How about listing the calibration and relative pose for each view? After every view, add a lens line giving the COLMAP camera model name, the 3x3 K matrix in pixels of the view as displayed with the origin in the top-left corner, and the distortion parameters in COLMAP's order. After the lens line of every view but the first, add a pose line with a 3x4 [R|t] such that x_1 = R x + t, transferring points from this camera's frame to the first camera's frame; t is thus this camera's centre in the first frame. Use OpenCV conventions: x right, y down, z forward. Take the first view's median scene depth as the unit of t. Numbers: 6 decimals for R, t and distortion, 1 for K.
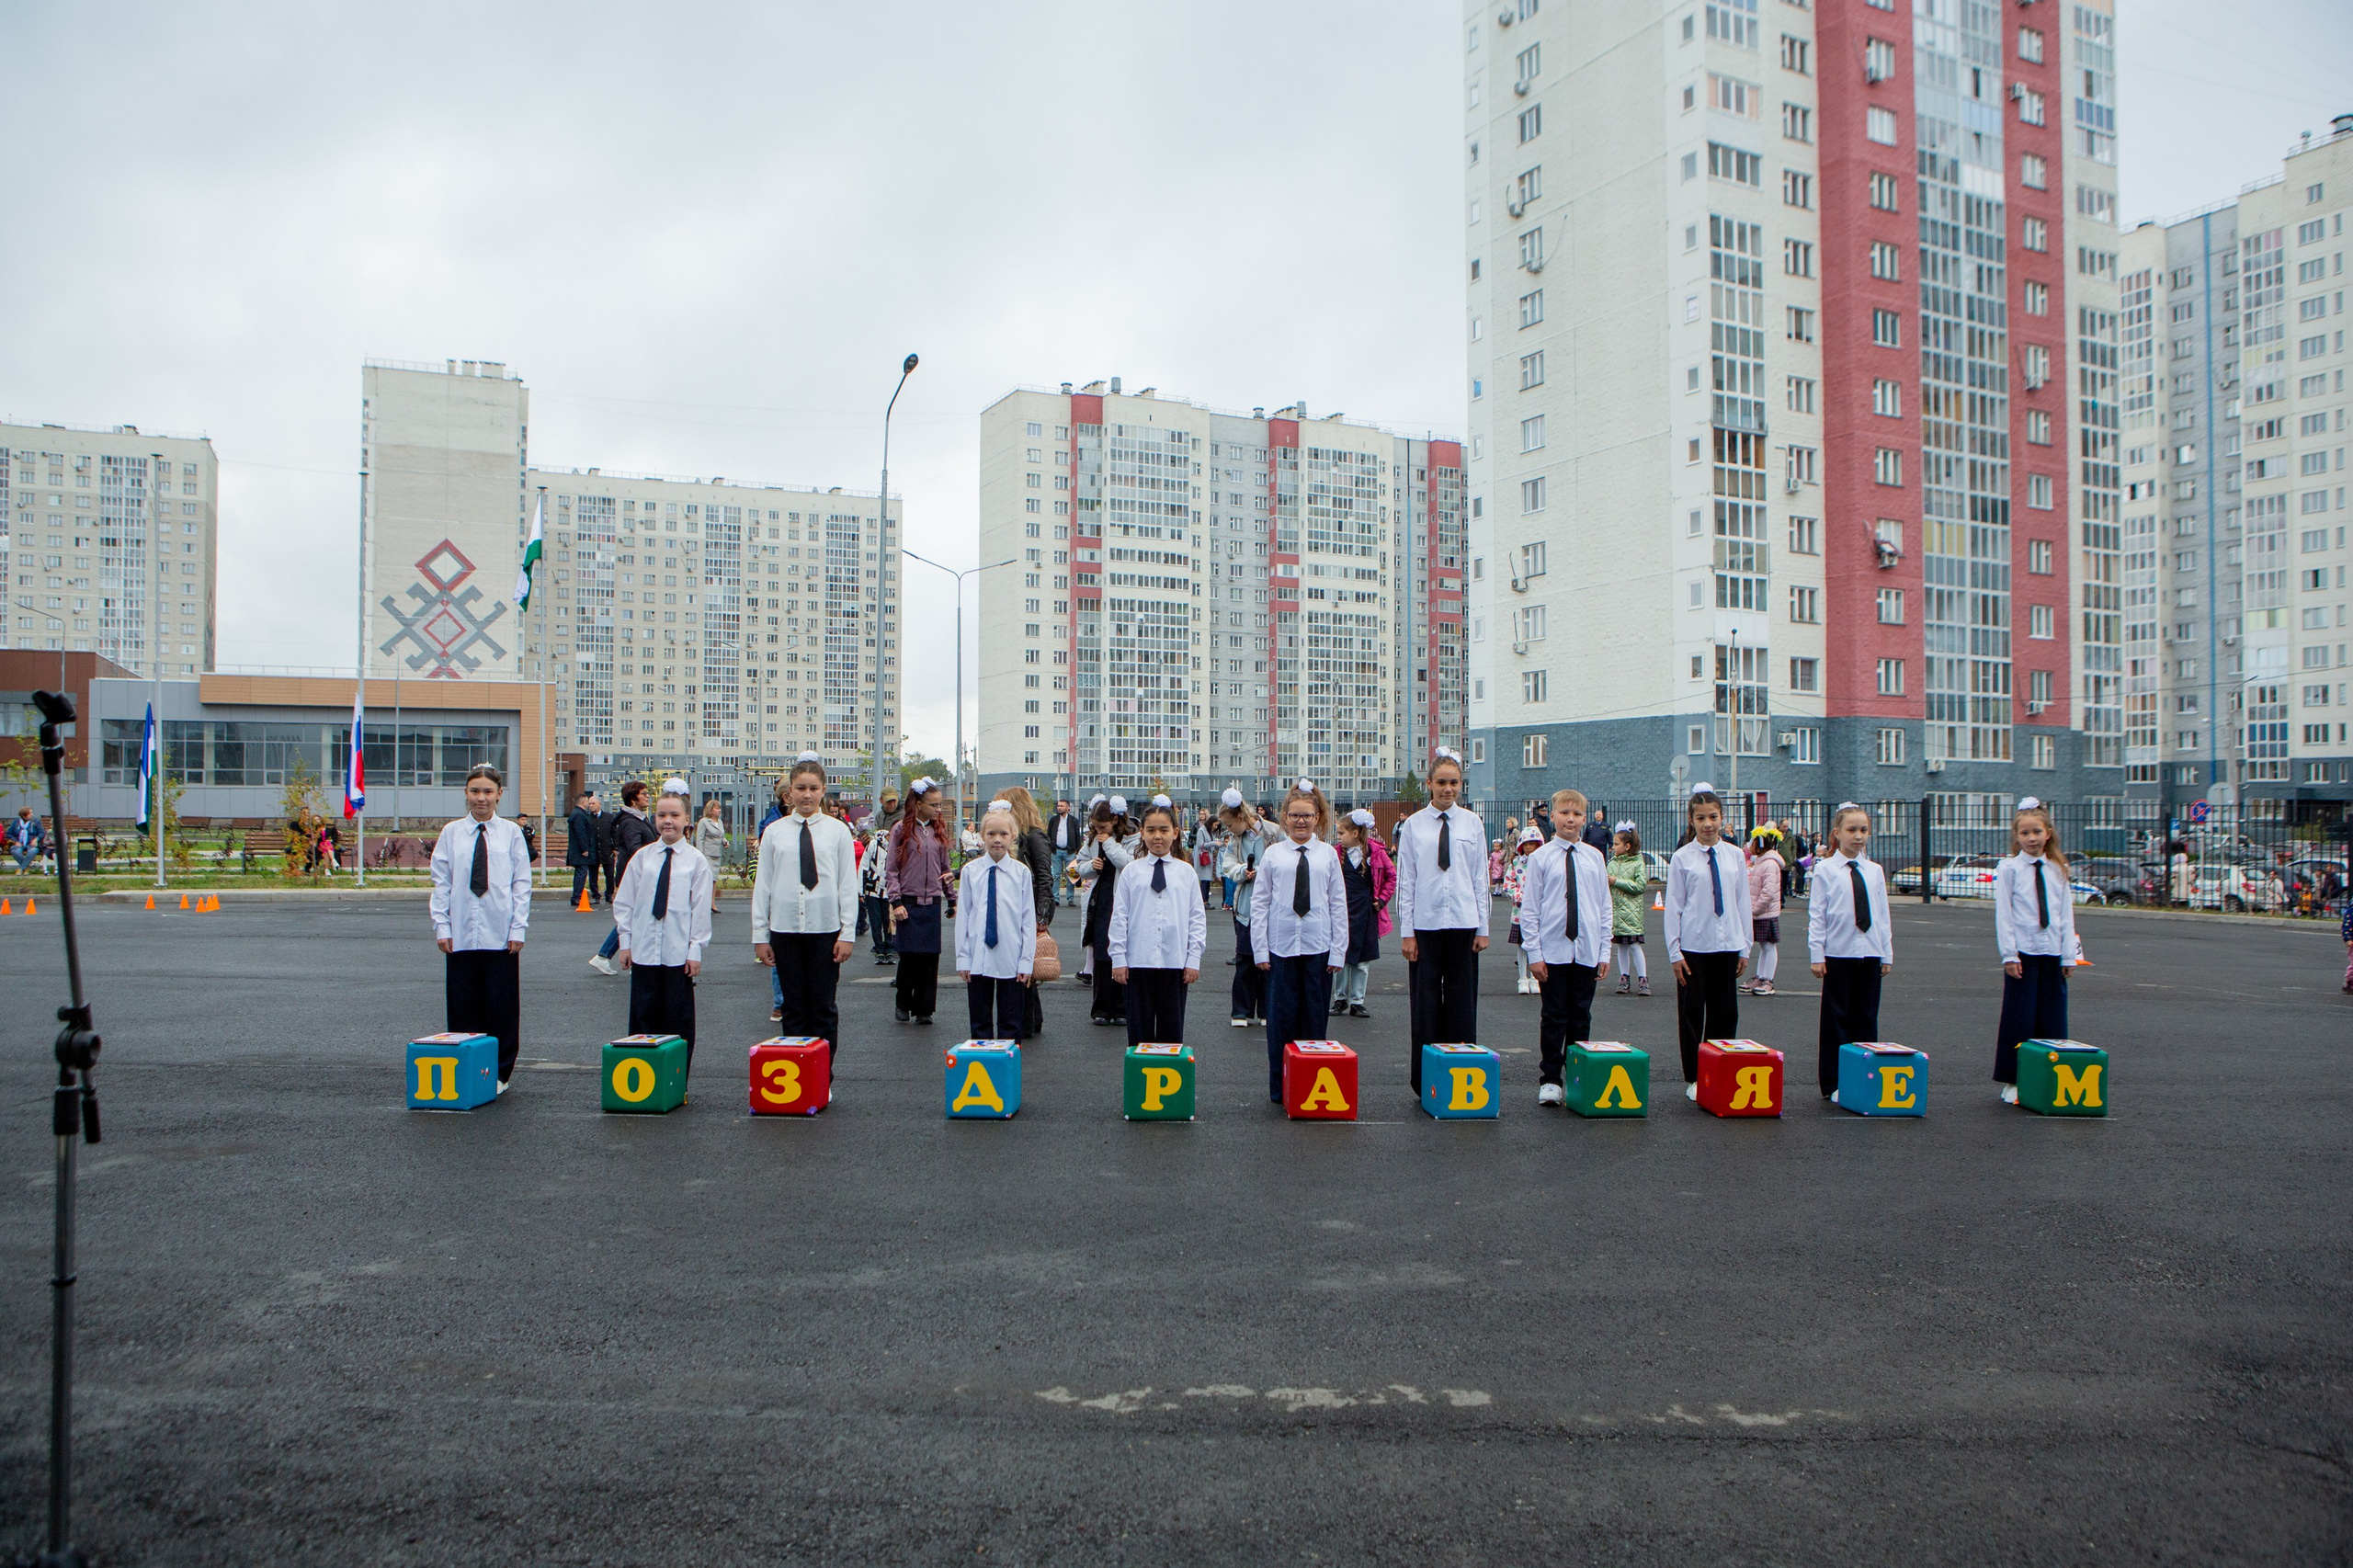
lens RADIAL K [[2345.3, 0, 1111.5], [0, 2345.3, 775.6], [0, 0, 1]] dist [-0.102127, 0.198415]
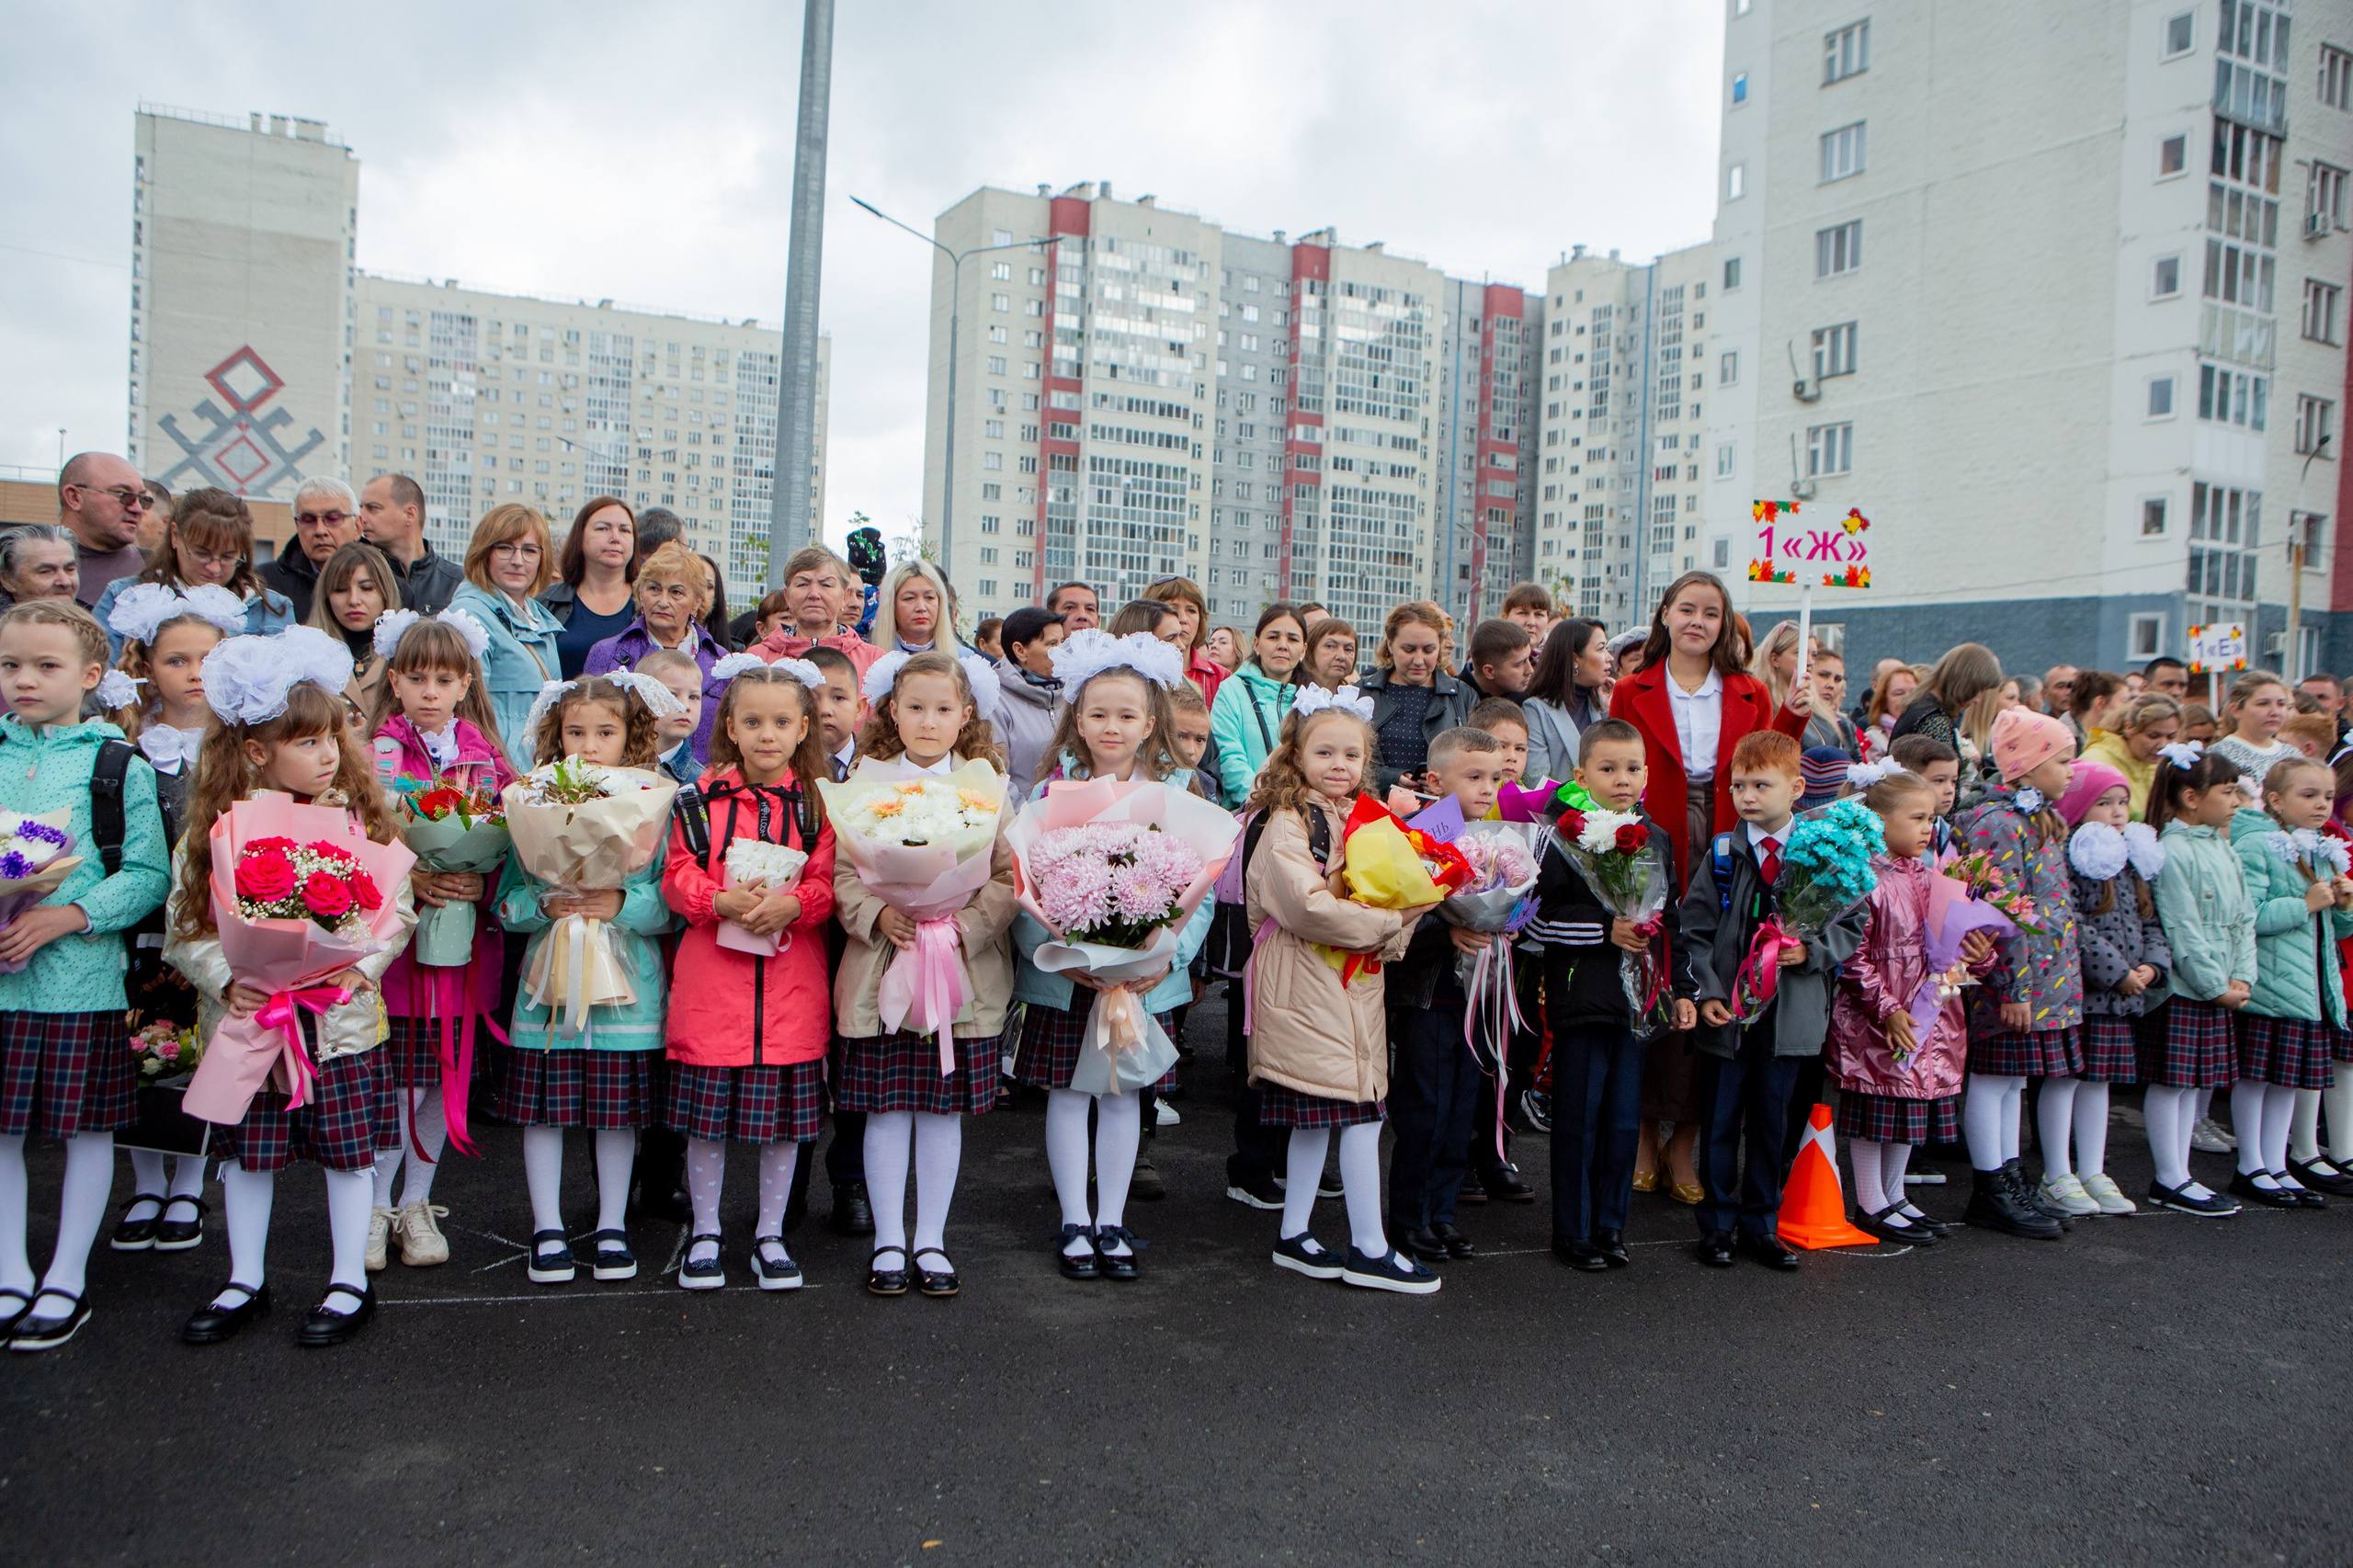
lens RADIAL K [[2358.3, 0, 1174.6], [0, 2358.3, 822.4], [0, 0, 1]] dist [-0.105009, 0.218965]
pose [[0.997342, 0.035226, 0.063780, -0.018295], [-0.038663, 0.997820, 0.053485, 0.004729], [-0.061757, -0.055809, 0.996530, 0.189204]]
